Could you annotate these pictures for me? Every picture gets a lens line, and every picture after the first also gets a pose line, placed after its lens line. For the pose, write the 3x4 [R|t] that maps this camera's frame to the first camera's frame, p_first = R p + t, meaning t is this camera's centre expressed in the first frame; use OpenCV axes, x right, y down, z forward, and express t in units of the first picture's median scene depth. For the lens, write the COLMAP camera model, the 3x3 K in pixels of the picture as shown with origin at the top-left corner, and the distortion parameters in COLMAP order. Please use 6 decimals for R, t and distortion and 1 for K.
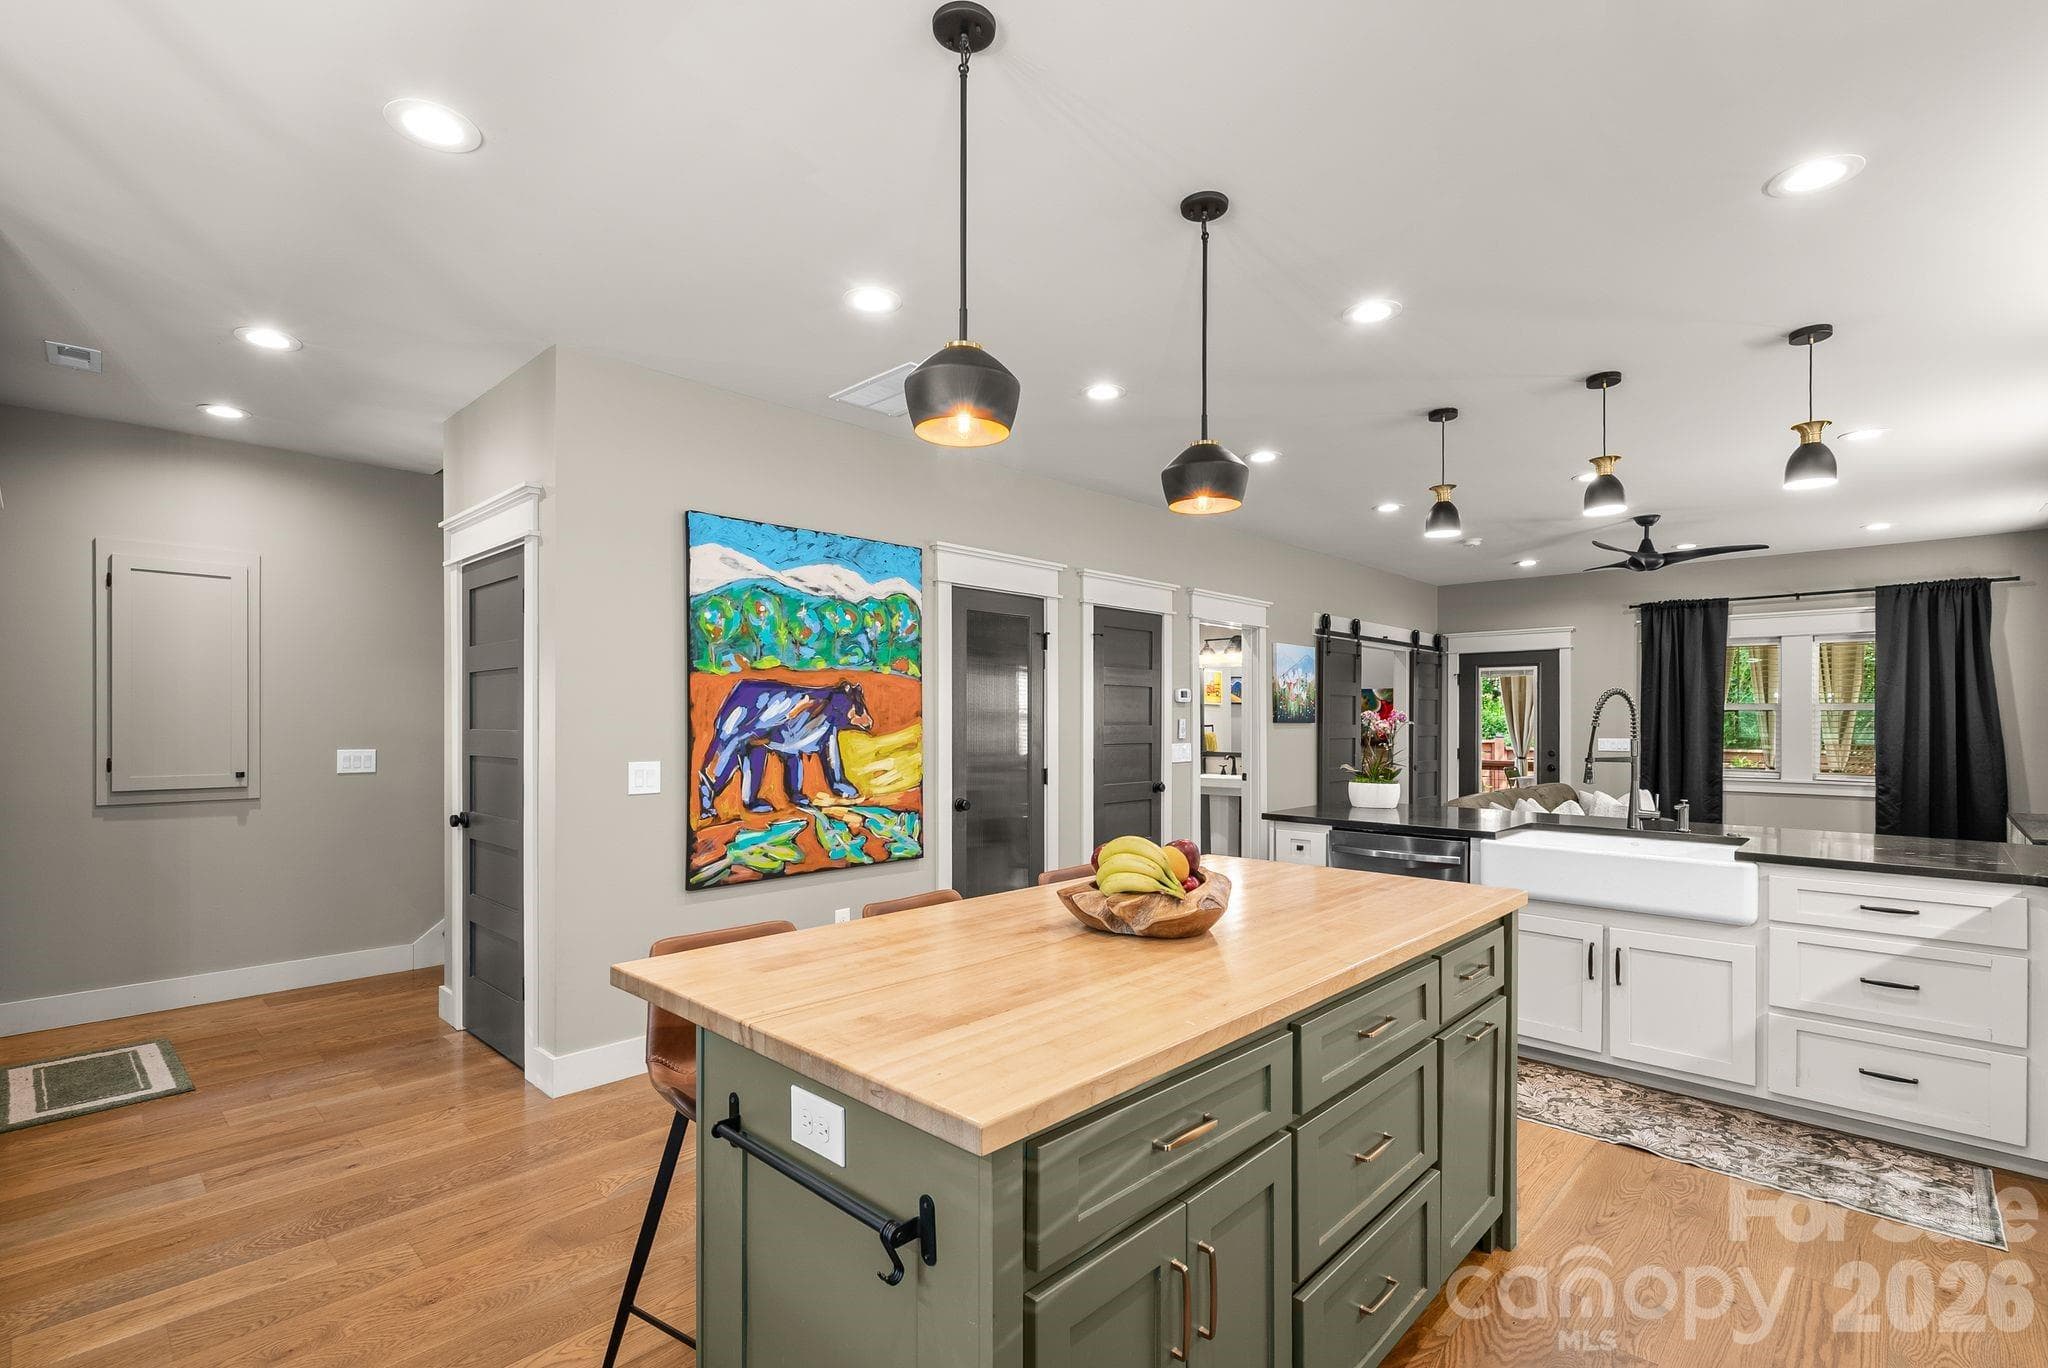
lens RADIAL K [[959.3, 0, 1015.5], [0, 959.3, 718.8], [0, 0, 1]] dist [0.000855, 0.000535]
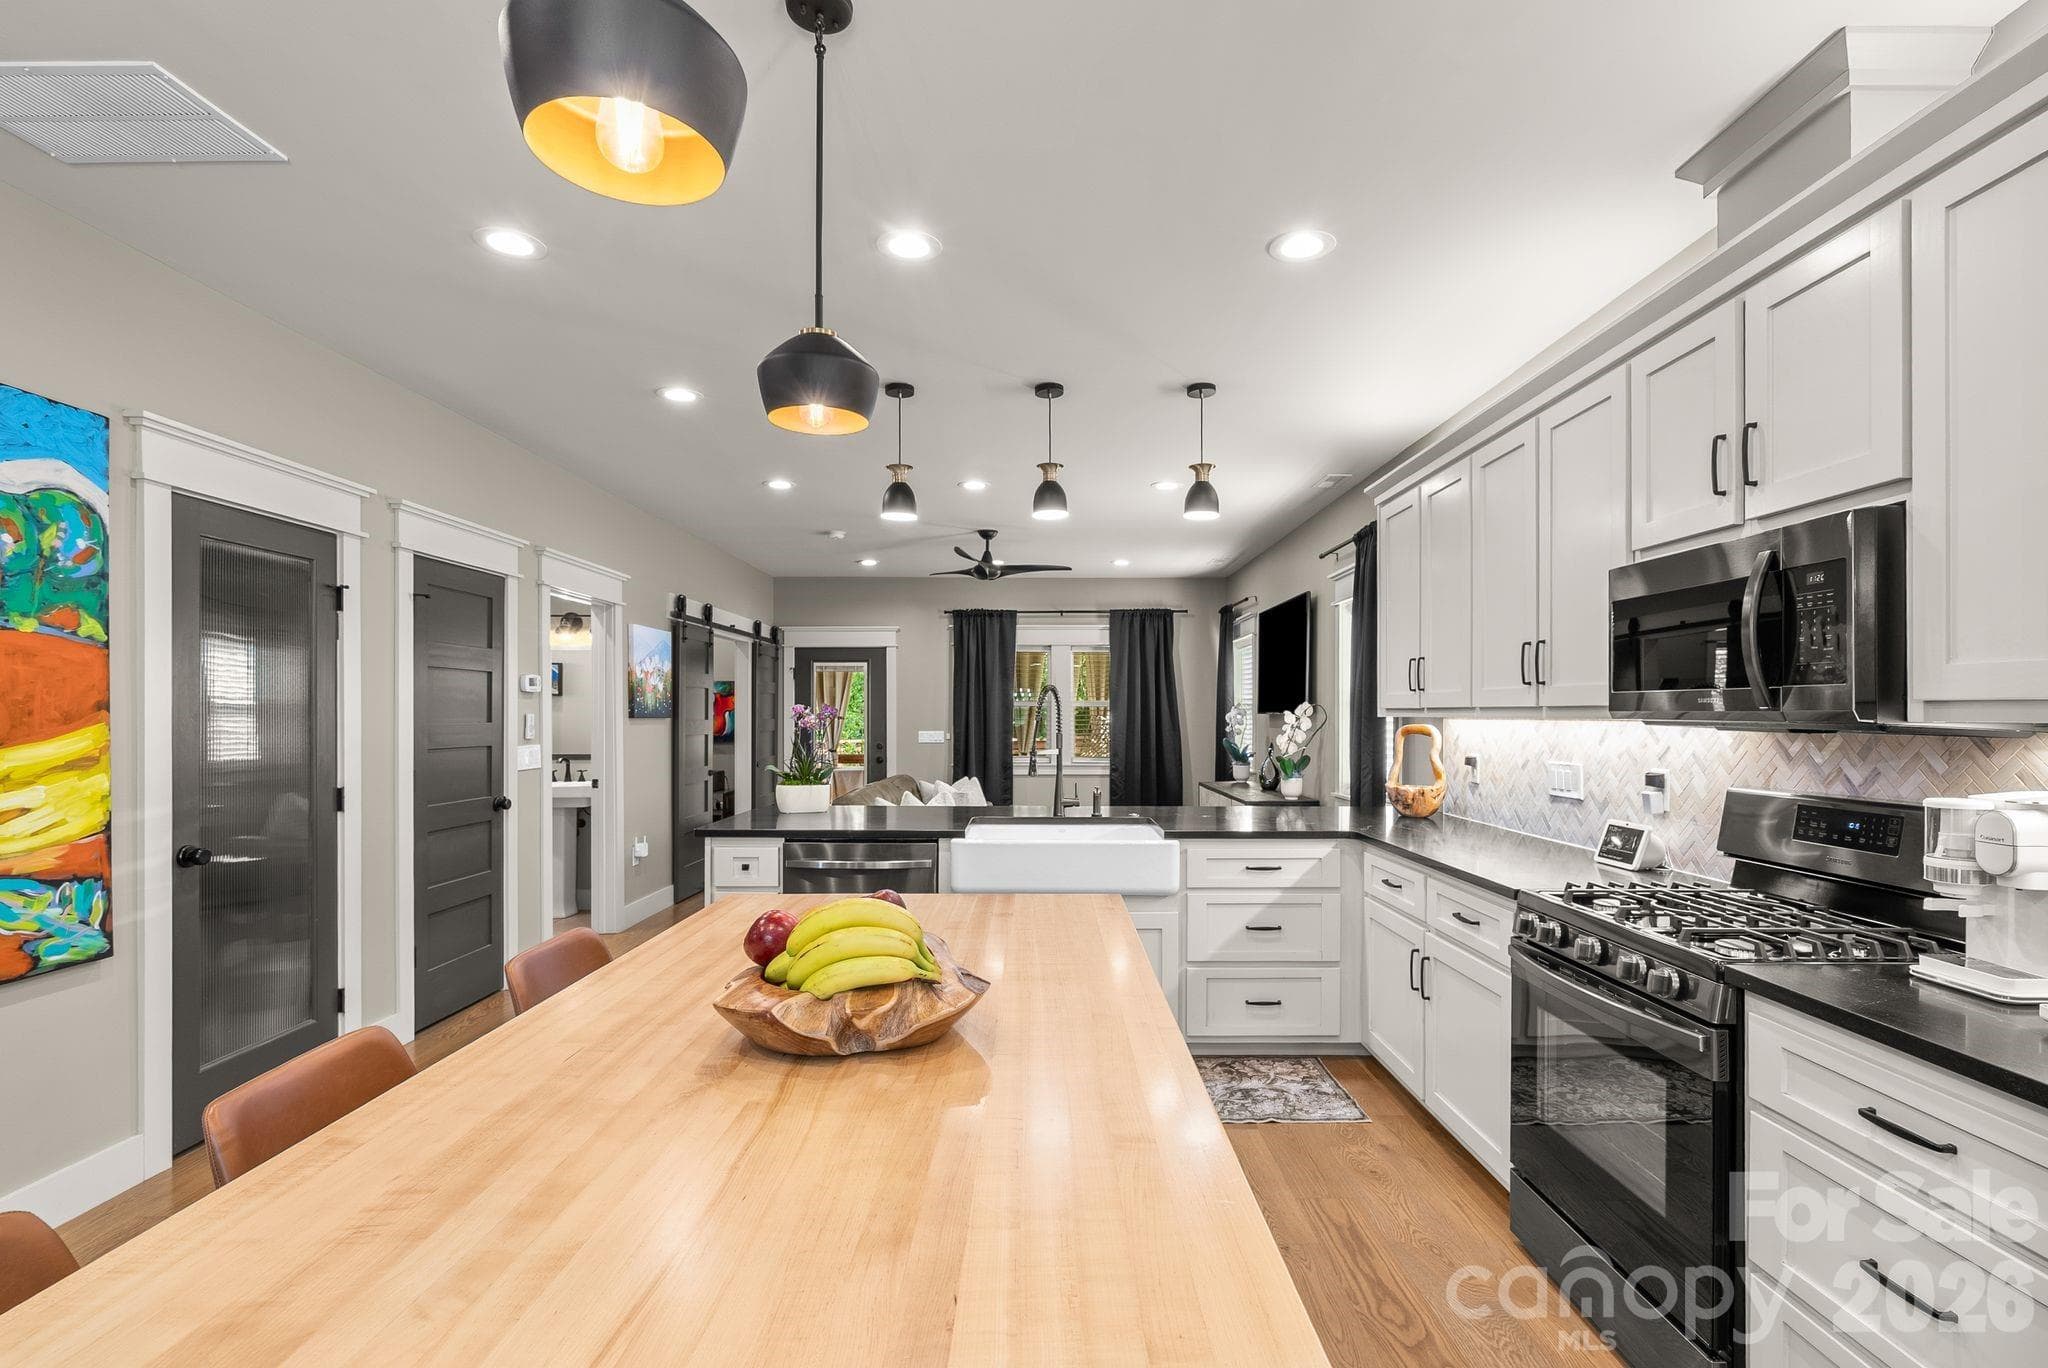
lens RADIAL K [[971.7, 0, 1049.3], [0, 971.7, 712.0], [0, 0, 1]] dist [-0.003434, 0.000600]
pose [[0.710737, 0.000067, 0.703458, -0.113345], [0.000564, 1.000000, -0.000665, -0.000654], [-0.703458, 0.000869, 0.710737, 0.207178]]
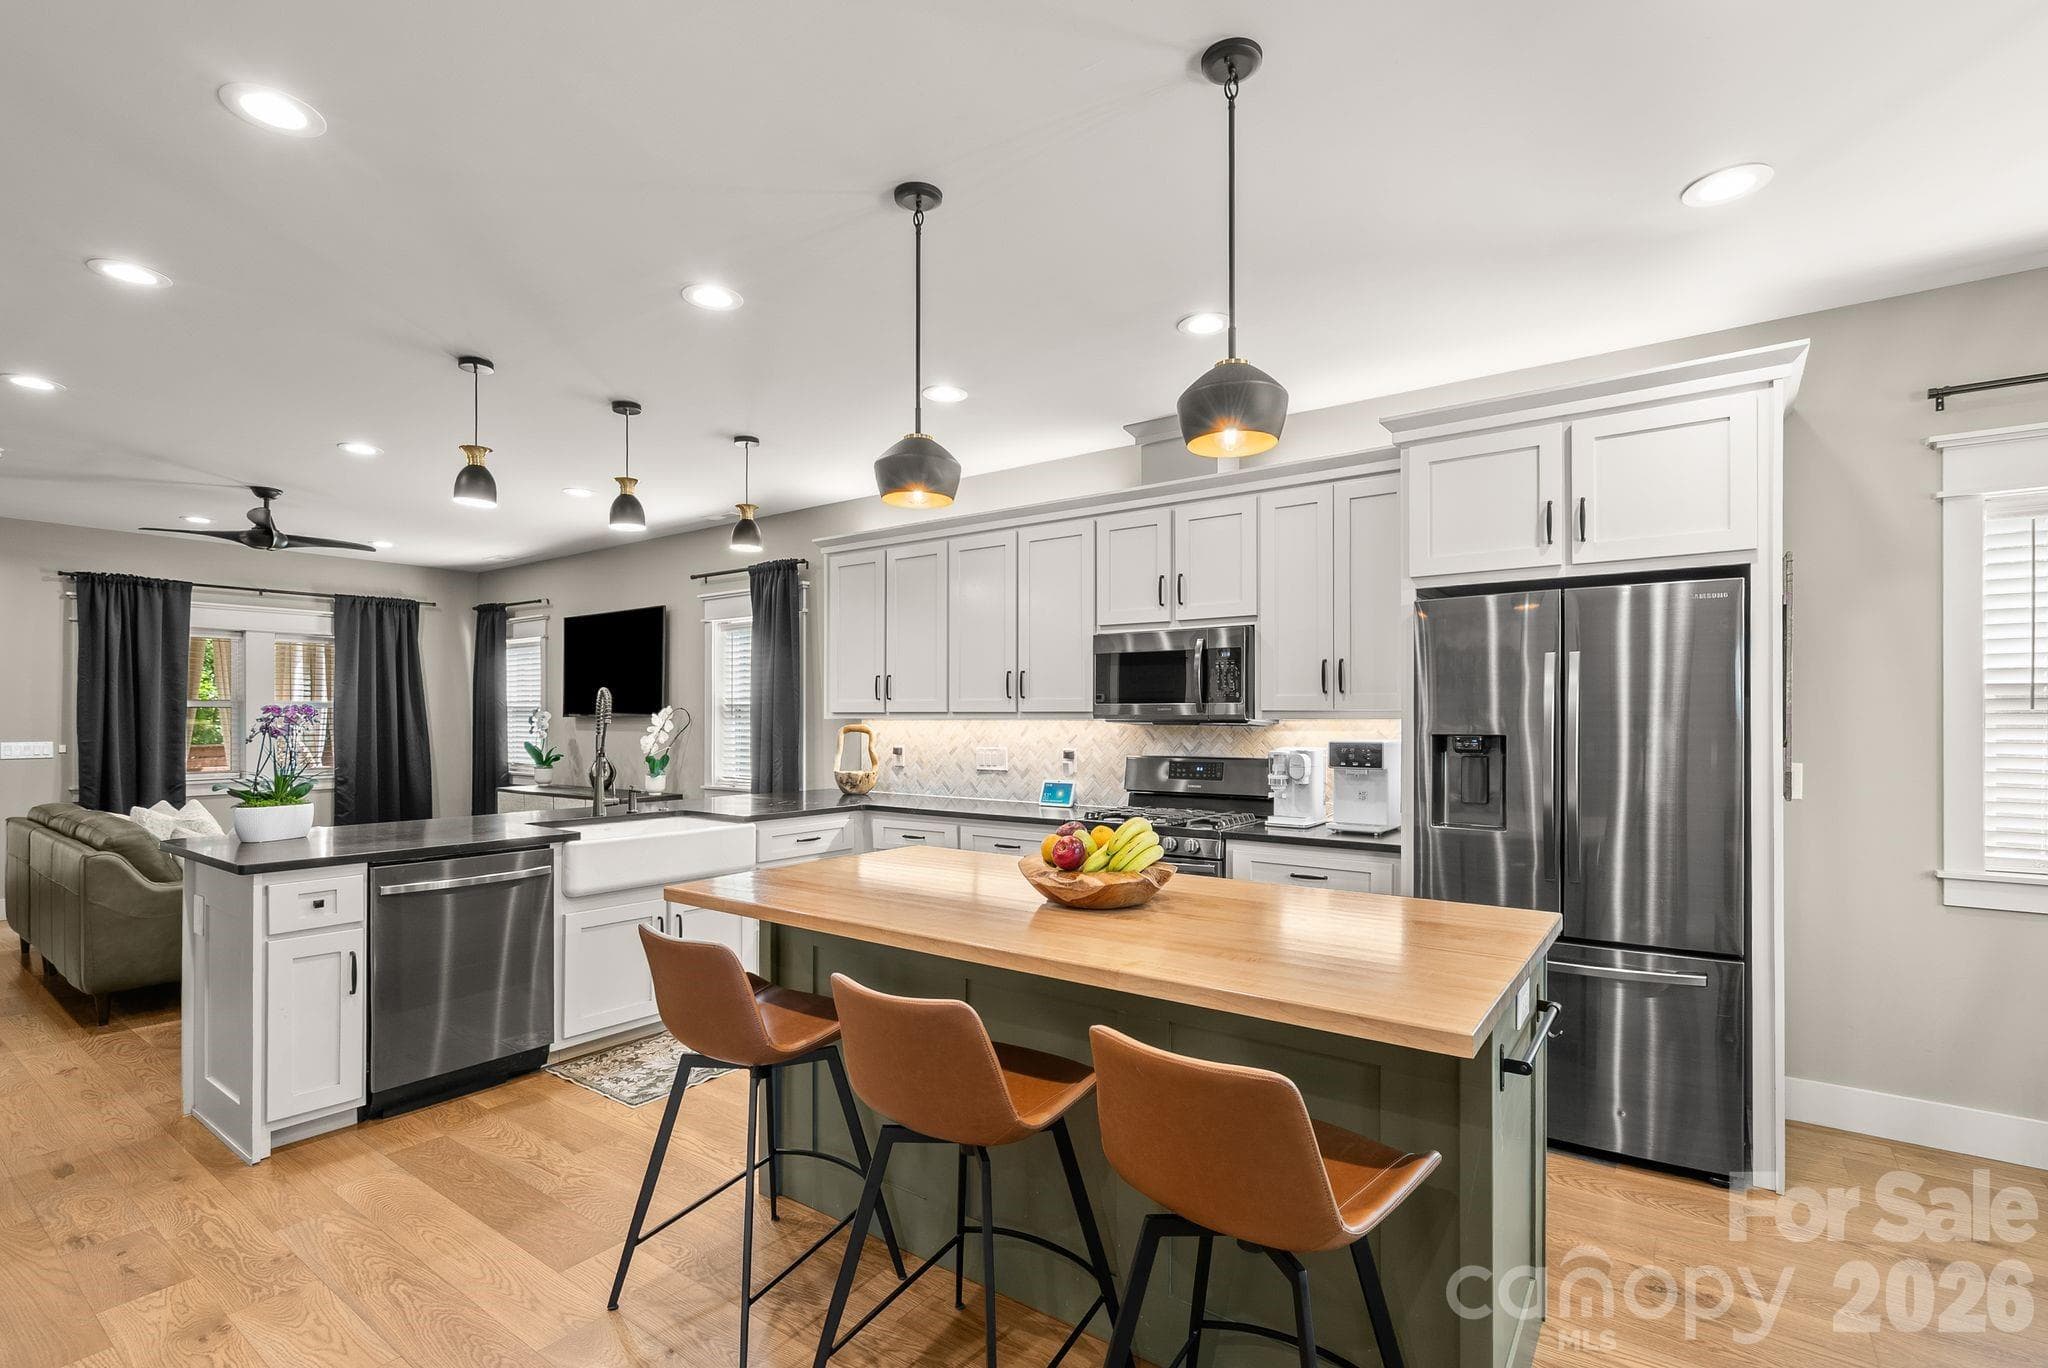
lens RADIAL K [[971.7, 0, 1049.3], [0, 971.7, 712.0], [0, 0, 1]] dist [-0.003434, 0.000600]
pose [[-0.166918, 0.004390, 0.985961, -0.477455], [0.000231, 0.999990, -0.004413, 0.000228], [-0.985971, -0.000509, -0.166917, 0.599520]]
